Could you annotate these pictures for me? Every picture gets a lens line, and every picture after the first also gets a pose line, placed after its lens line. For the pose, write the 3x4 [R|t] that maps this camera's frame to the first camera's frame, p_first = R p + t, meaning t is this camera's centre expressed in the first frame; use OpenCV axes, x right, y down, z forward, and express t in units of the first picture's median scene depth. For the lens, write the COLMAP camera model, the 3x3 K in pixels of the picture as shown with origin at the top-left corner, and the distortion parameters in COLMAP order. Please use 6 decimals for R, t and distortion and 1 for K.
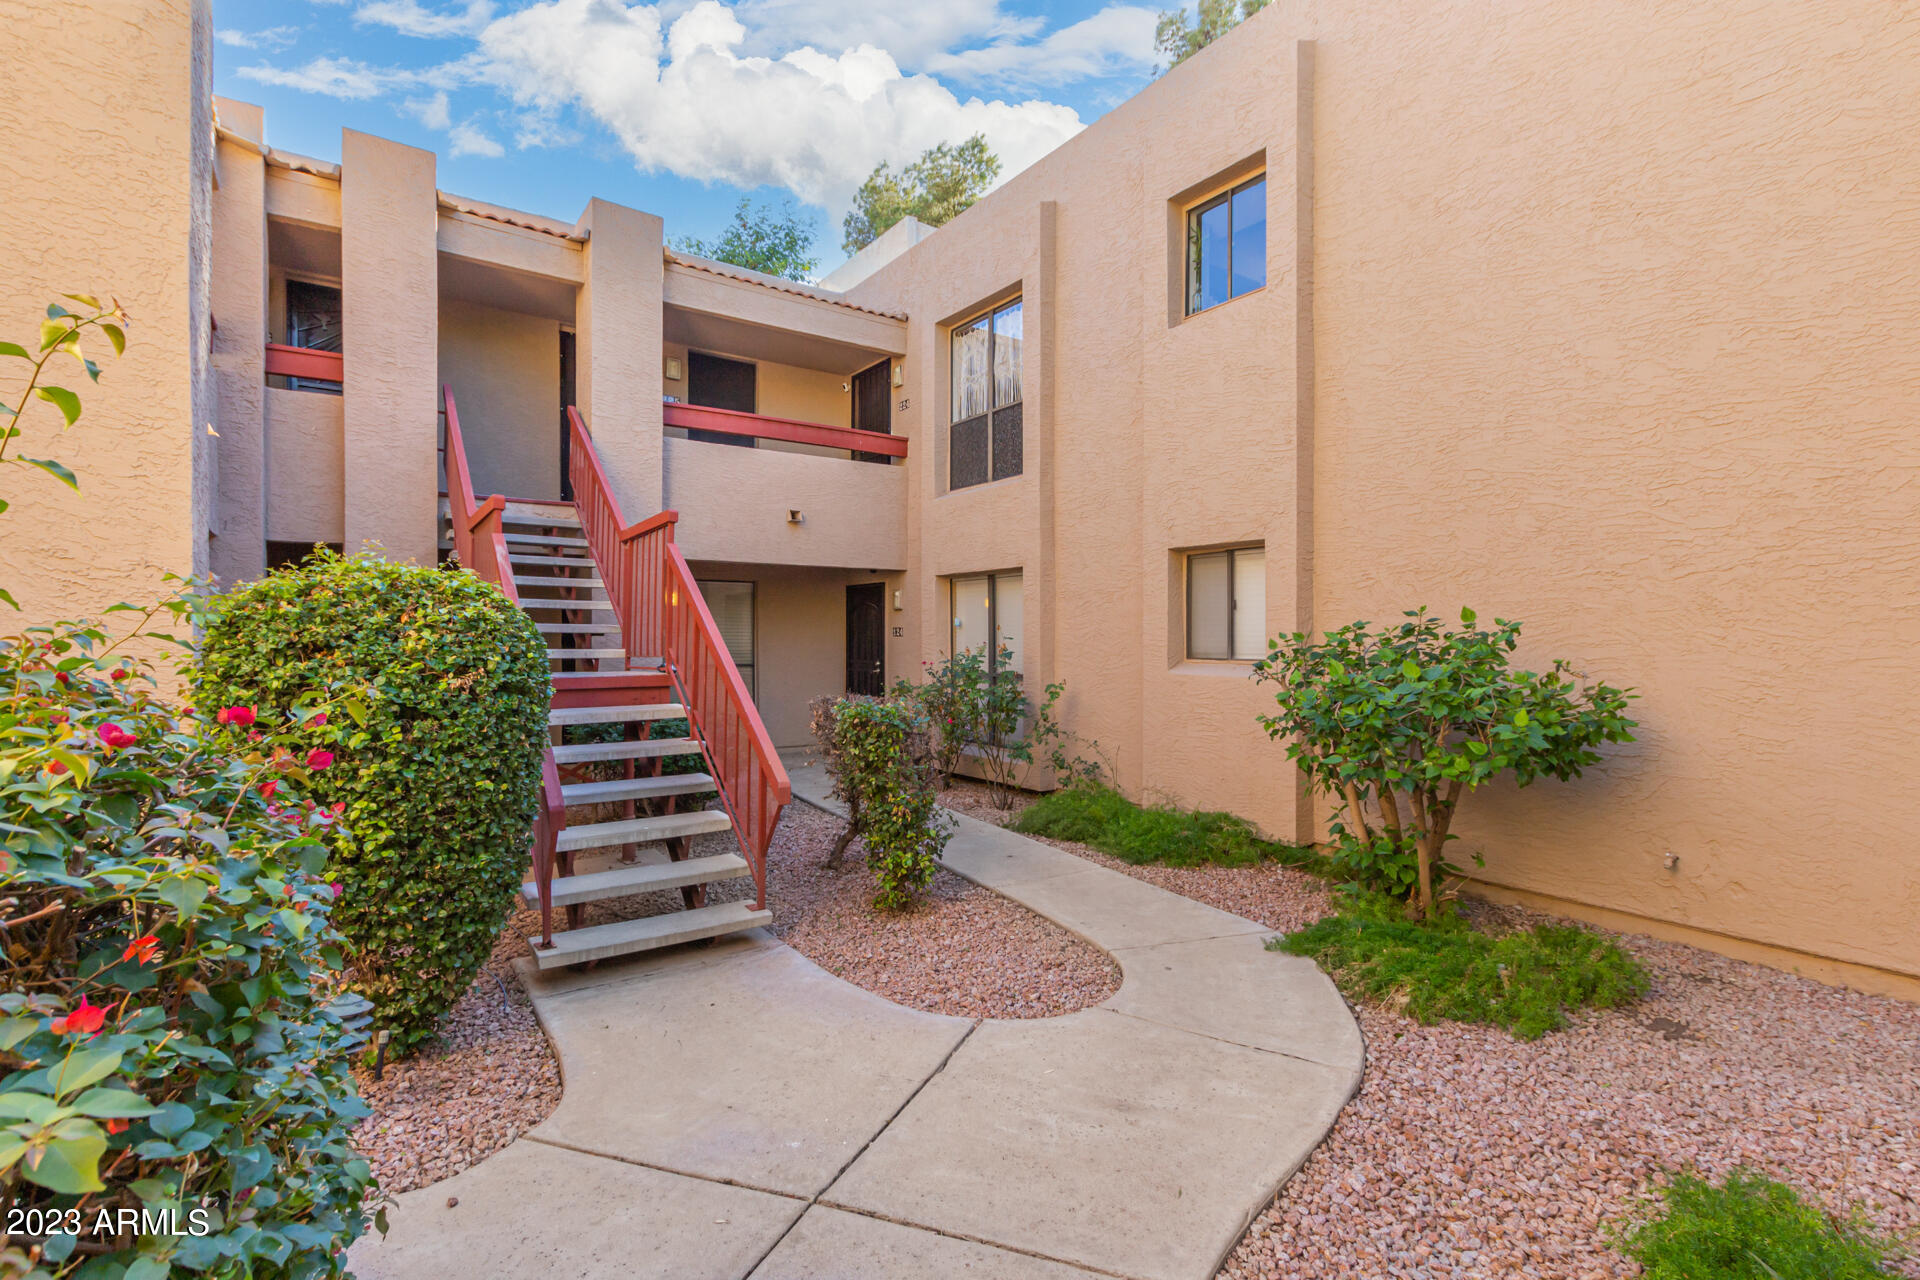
lens RADIAL K [[877.9, 0, 959.8], [0, 877.9, 643.6], [0, 0, 1]] dist [0.008758, -0.001763]
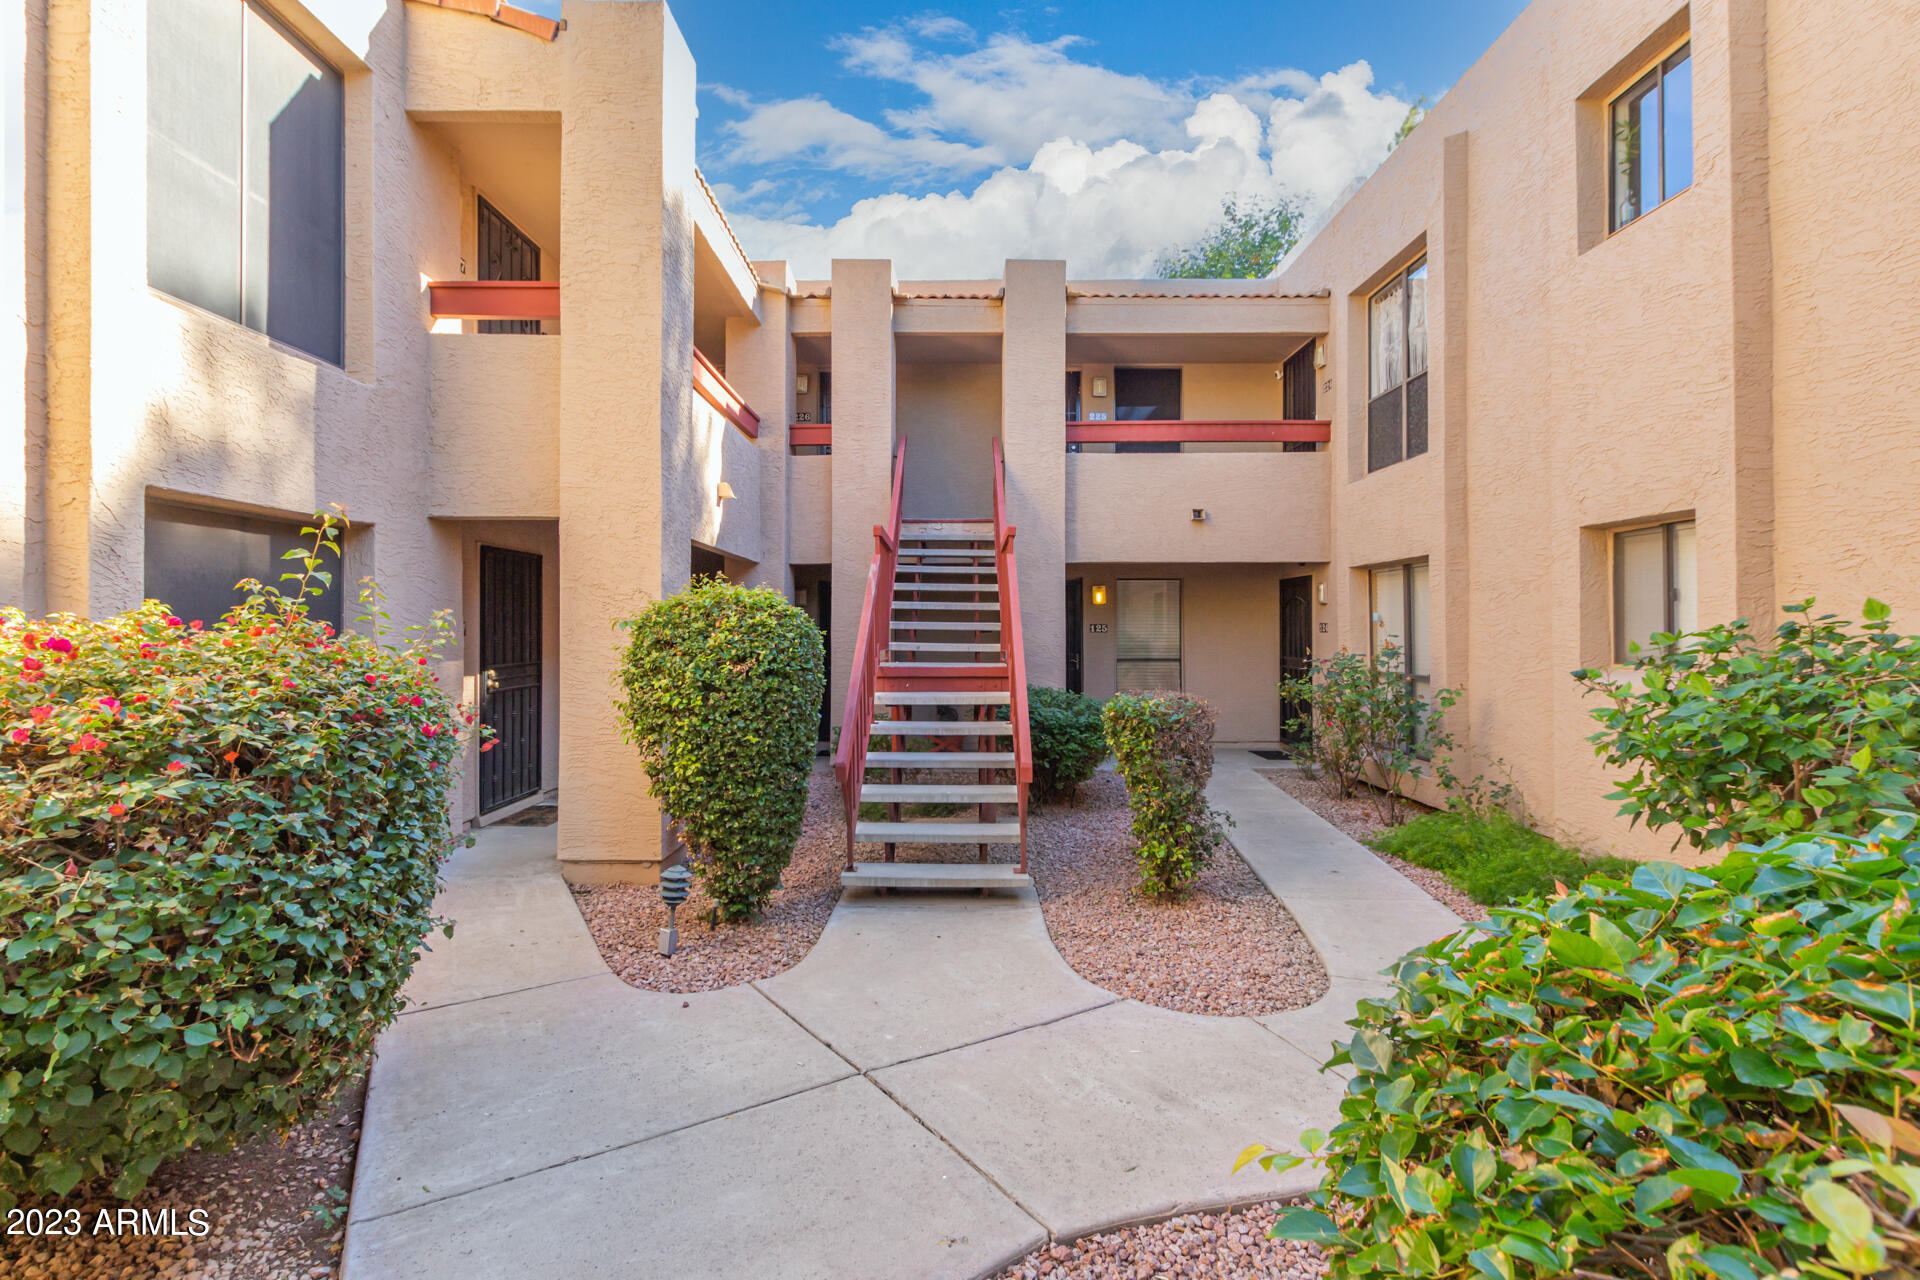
lens RADIAL K [[877.9, 0, 944.4], [0, 877.9, 627.2], [0, 0, 1]] dist [0.008758, -0.001763]
pose [[0.815638, -0.000992, -0.578561, 0.232936], [-0.005450, 0.999941, -0.009398, -0.005085], [0.578537, 0.010818, 0.815585, 0.000404]]
